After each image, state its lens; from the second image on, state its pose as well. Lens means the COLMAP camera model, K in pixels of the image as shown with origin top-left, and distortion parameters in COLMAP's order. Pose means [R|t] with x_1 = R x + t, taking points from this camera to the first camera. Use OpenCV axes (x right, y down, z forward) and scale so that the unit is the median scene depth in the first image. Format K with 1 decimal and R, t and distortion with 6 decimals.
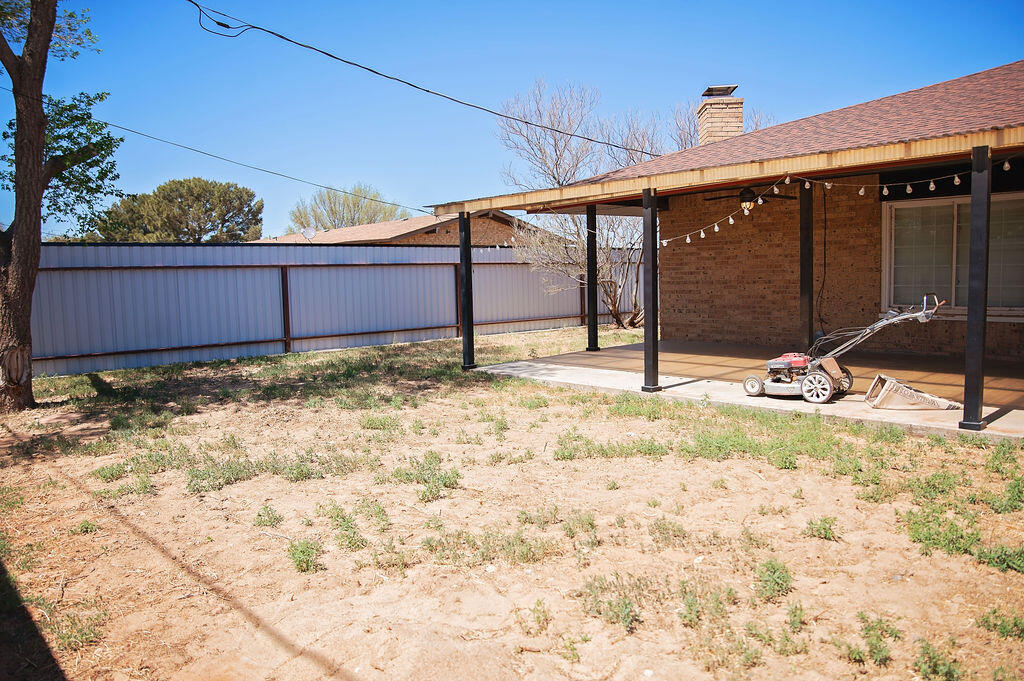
lens RADIAL K [[720.7, 0, 516.9], [0, 720.7, 343.5], [0, 0, 1]] dist [-0.107869, 0.079951]
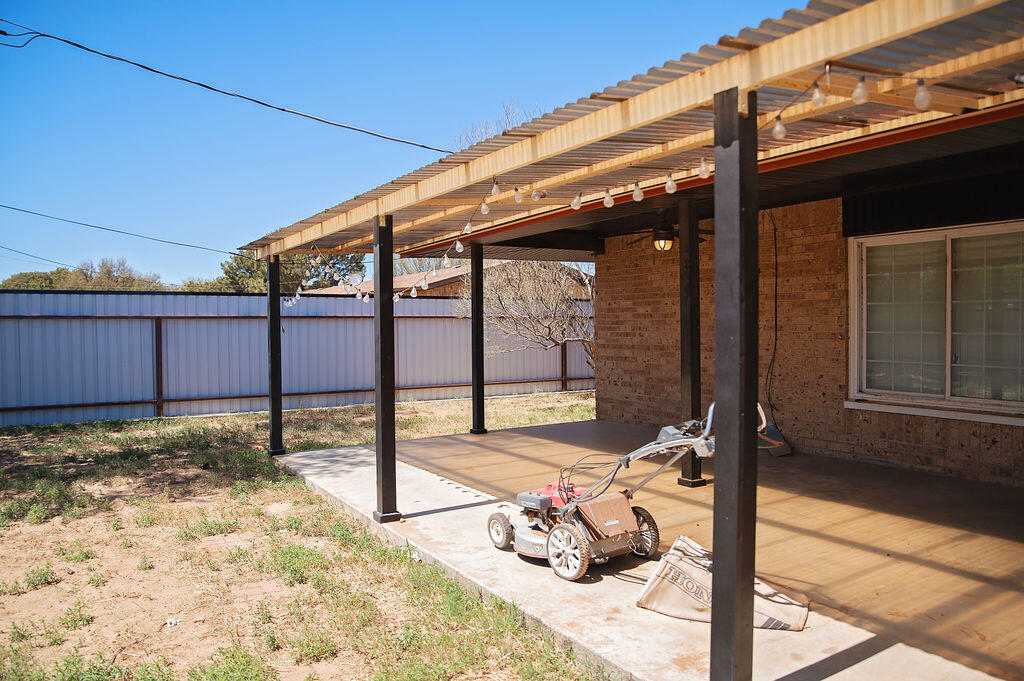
lens RADIAL K [[722.3, 0, 513.9], [0, 722.3, 345.3], [0, 0, 1]] dist [-0.104699, 0.086415]
pose [[0.986348, 0.022052, -0.163191, 0.268322], [-0.032593, 0.997531, -0.062199, -0.037455], [0.161416, 0.066668, 0.984632, 0.236324]]
